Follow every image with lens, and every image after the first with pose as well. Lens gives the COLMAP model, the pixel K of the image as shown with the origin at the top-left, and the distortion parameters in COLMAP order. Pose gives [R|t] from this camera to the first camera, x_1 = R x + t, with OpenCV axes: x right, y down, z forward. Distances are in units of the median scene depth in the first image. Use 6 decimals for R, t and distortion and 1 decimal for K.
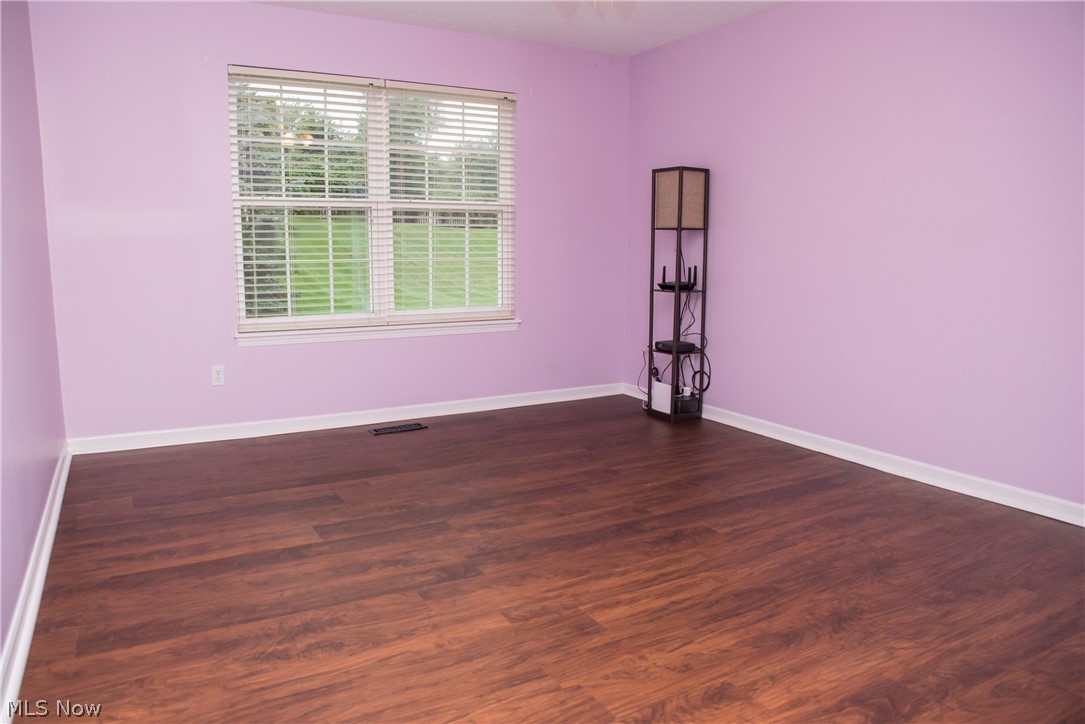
lens RADIAL K [[766.4, 0, 542.5], [0, 766.4, 358.2], [0, 0, 1]] dist [-0.127698, 0.095072]
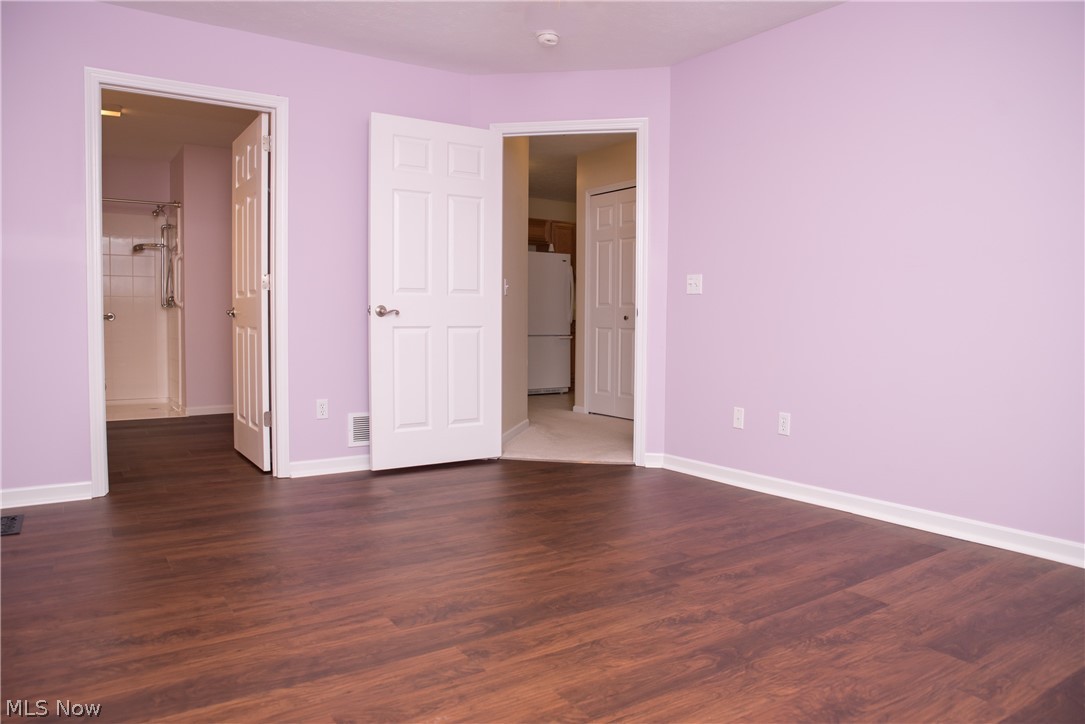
lens RADIAL K [[766.4, 0, 542.5], [0, 766.4, 358.2], [0, 0, 1]] dist [-0.127698, 0.095072]
pose [[-0.997382, -0.010758, -0.071503, 0.143950], [-0.024483, 0.980704, 0.193958, -0.204854], [0.068037, 0.195201, -0.978401, 1.871442]]
